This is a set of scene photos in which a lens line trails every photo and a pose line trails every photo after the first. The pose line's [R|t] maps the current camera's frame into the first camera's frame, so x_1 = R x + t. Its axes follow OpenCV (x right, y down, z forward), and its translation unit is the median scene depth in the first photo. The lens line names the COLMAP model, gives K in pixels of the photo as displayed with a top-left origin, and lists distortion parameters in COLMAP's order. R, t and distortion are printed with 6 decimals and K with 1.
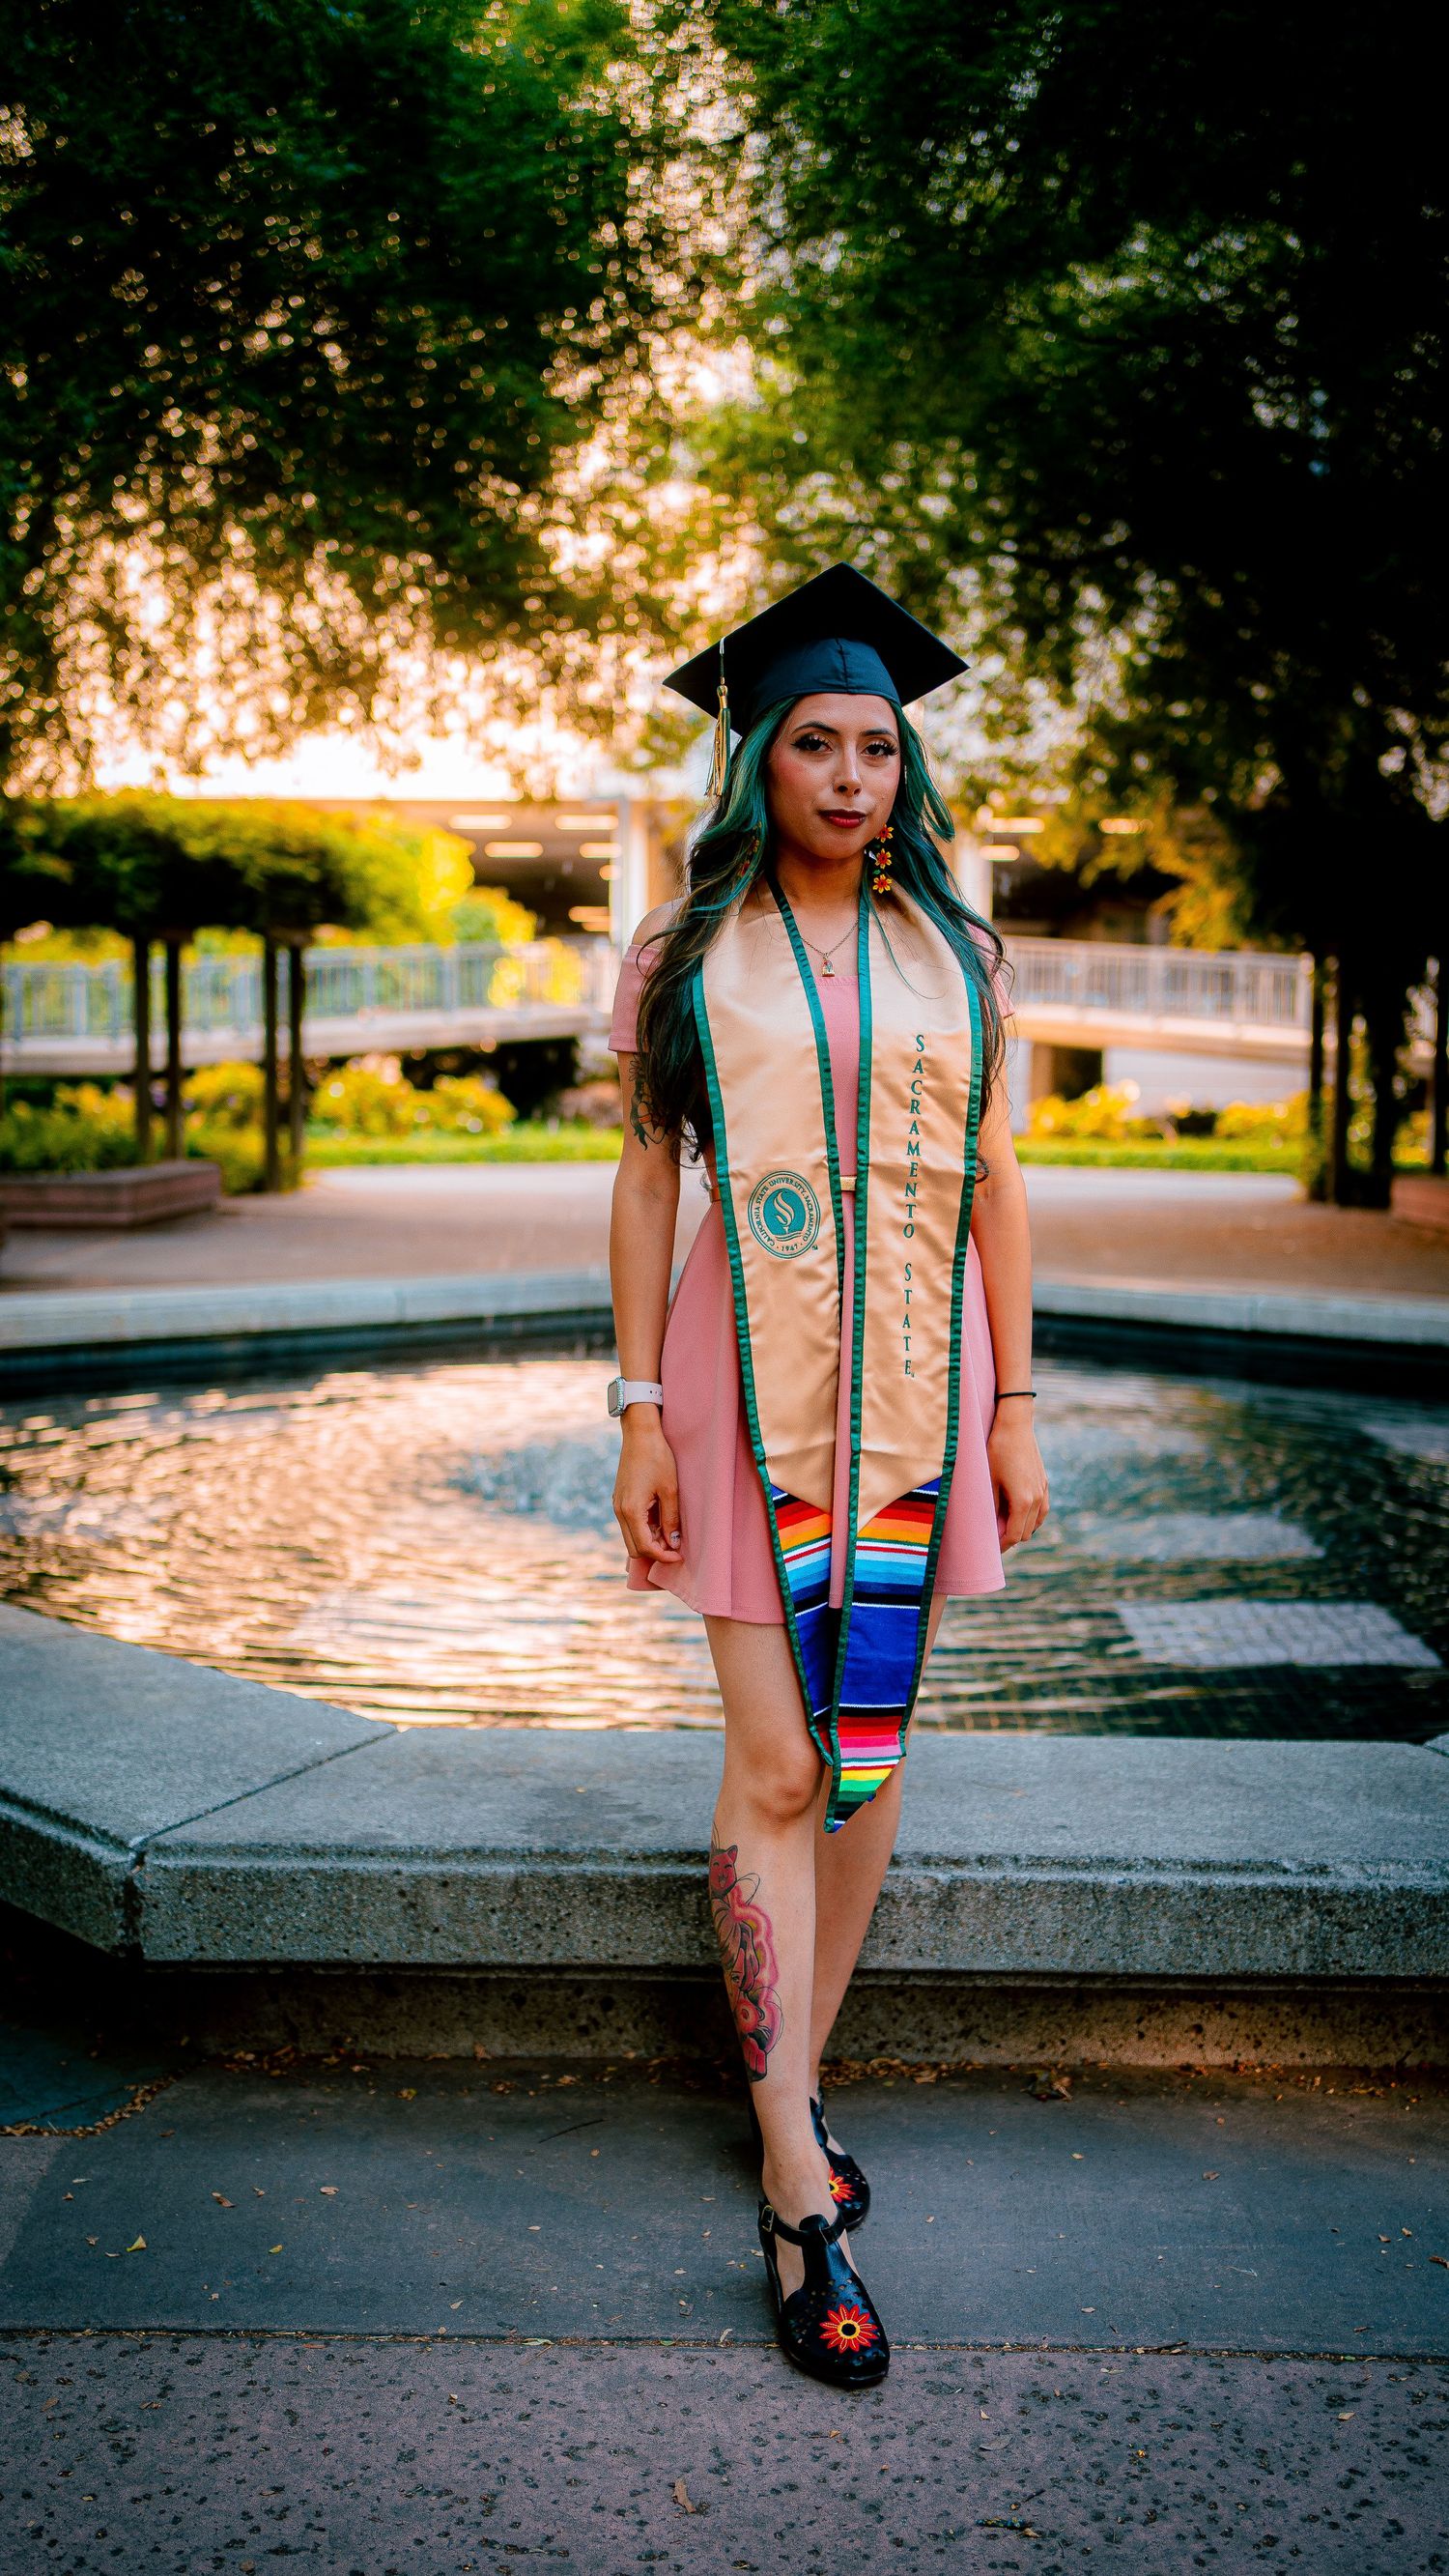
lens RADIAL K [[2590.1, 0, 724.5], [0, 2590.1, 1288.0], [0, 0, 1]] dist [0.008021, 0.036439]
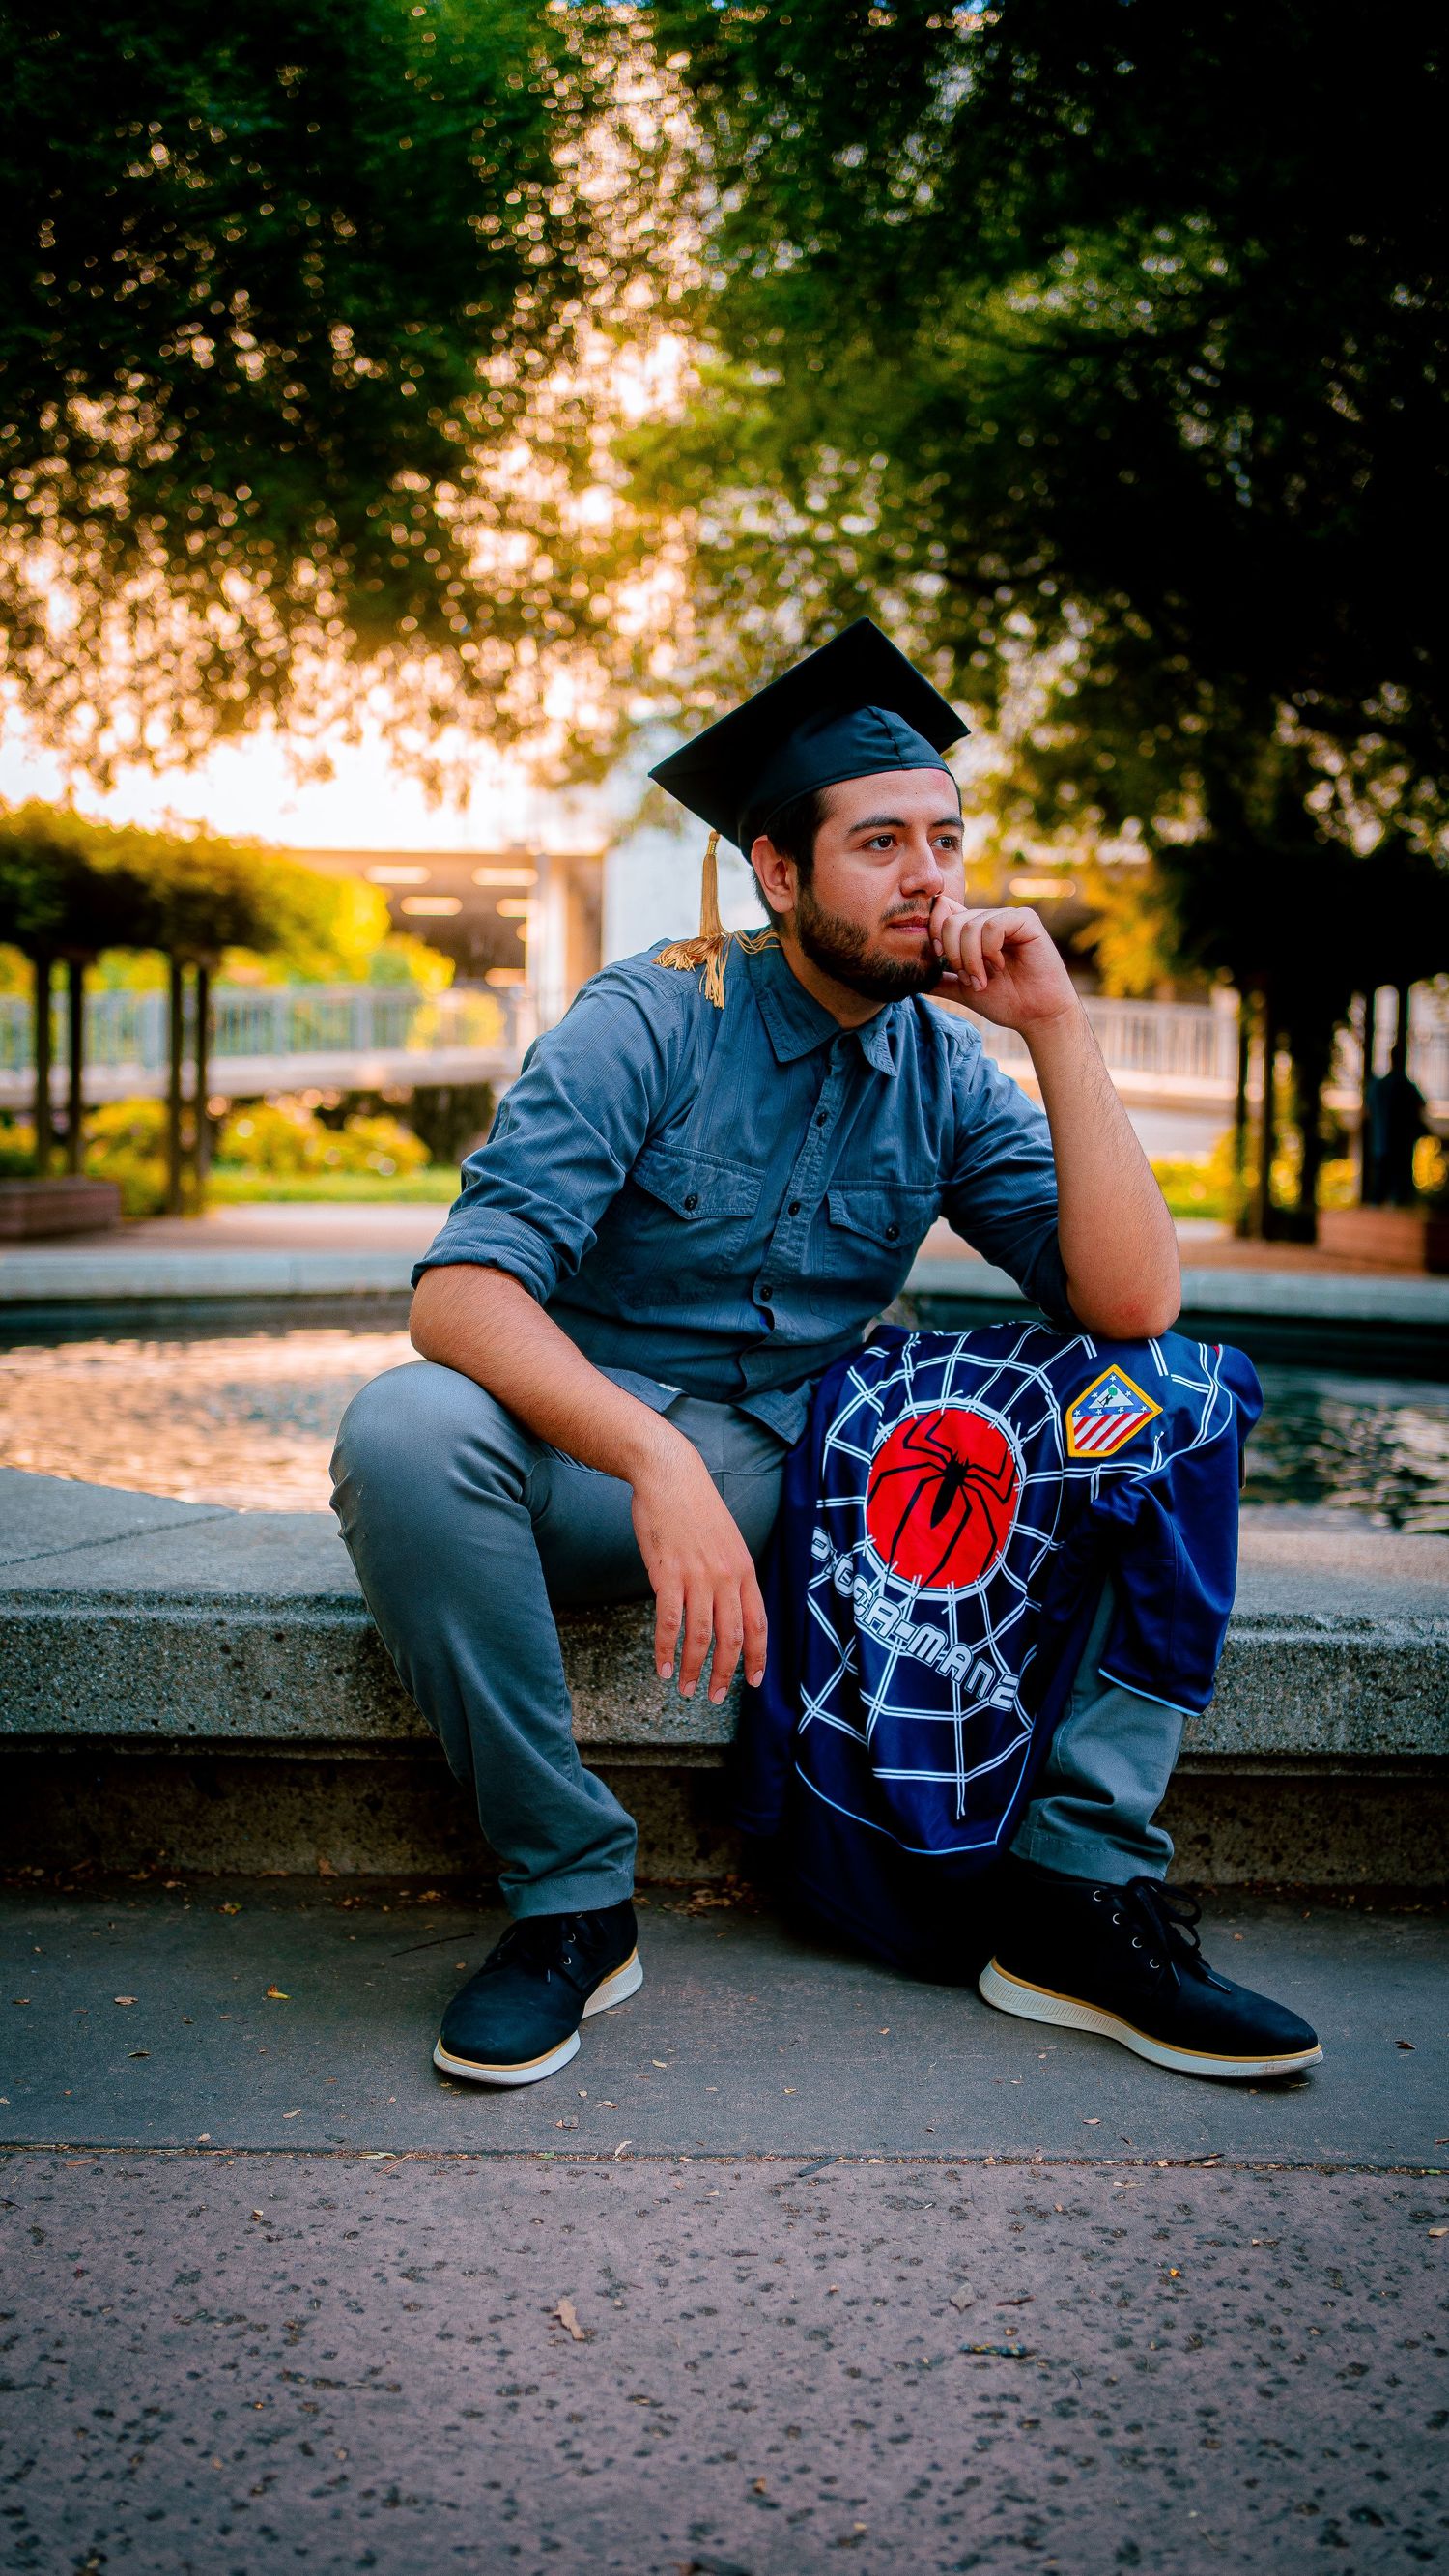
lens RADIAL K [[2598.6, 0, 727.3], [0, 2598.6, 1271.4], [0, 0, 1]] dist [0.001427, 0.023184]
pose [[0.999377, 0.011132, 0.033487, 0.002348], [-0.009933, 0.999311, -0.035748, 0.143134], [-0.033862, 0.035393, 0.998800, 0.186782]]
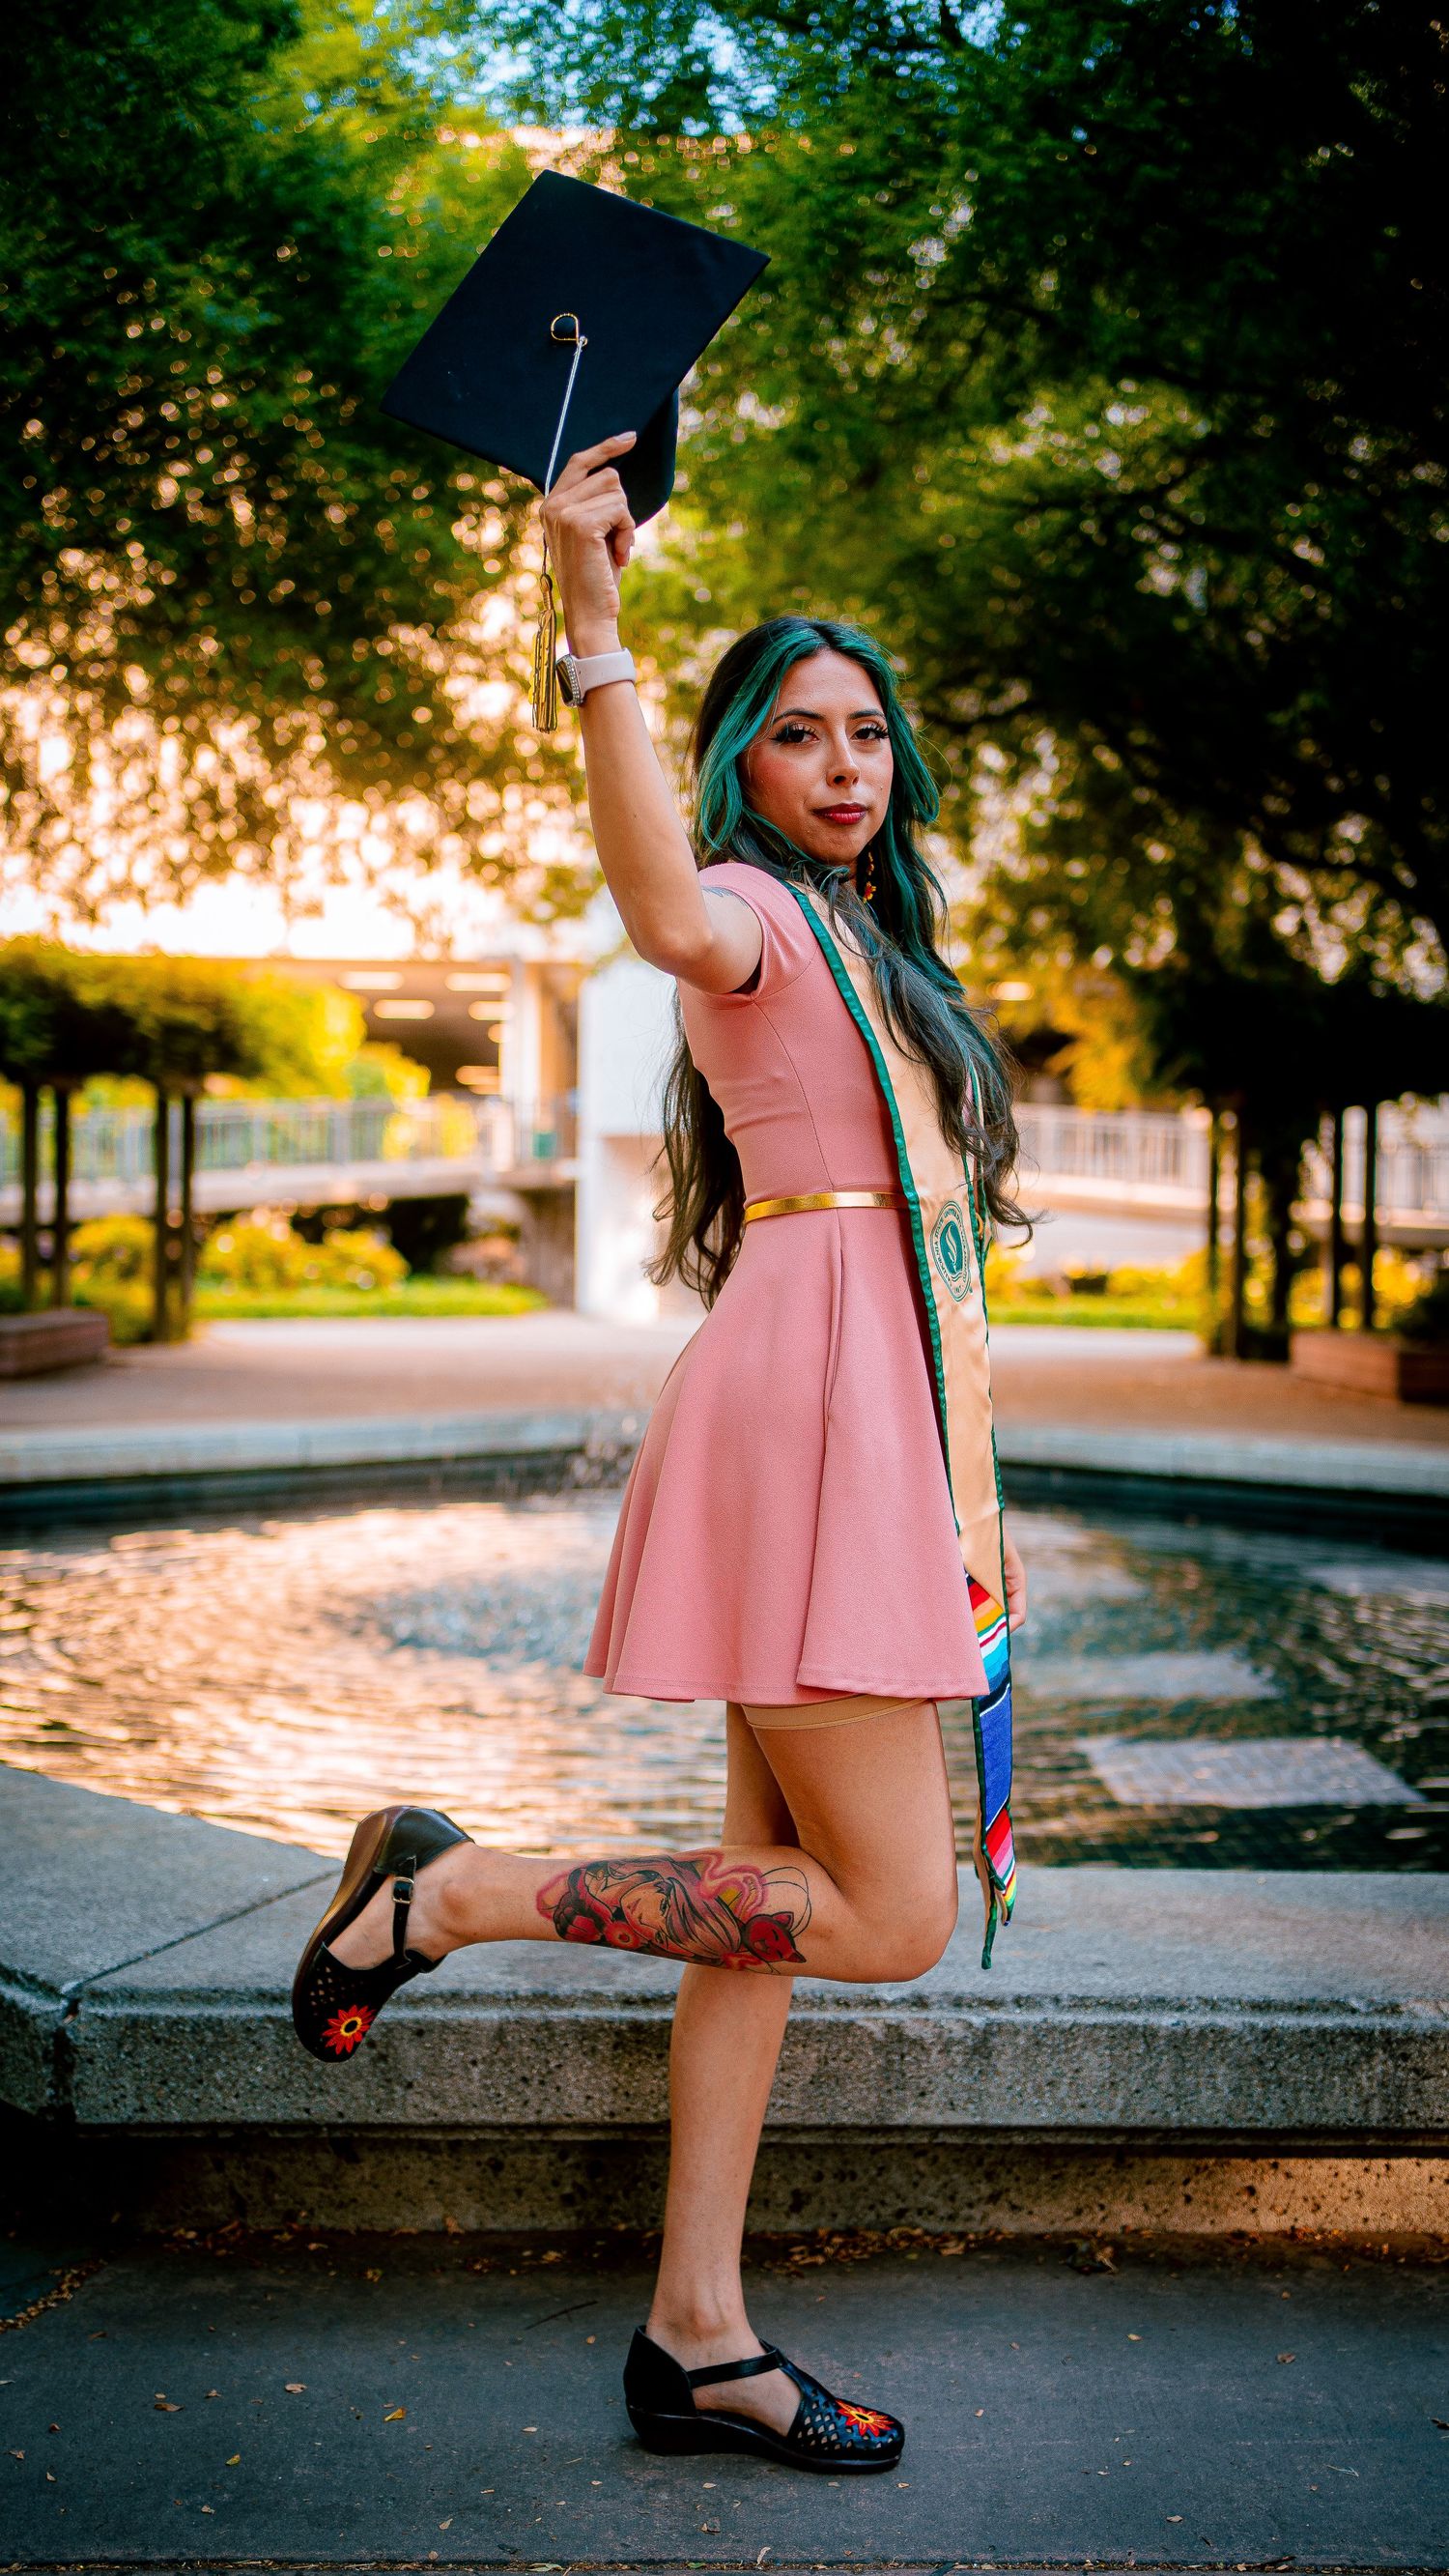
lens RADIAL K [[2594.2, 0, 724.5], [0, 2594.2, 1288.0], [0, 0, 1]] dist [-0.006526, 0.103248]
pose [[0.999011, 0.004894, 0.044185, -0.043764], [-0.002096, 0.998003, -0.063137, 0.030714], [-0.044405, 0.062982, 0.997026, 0.090318]]
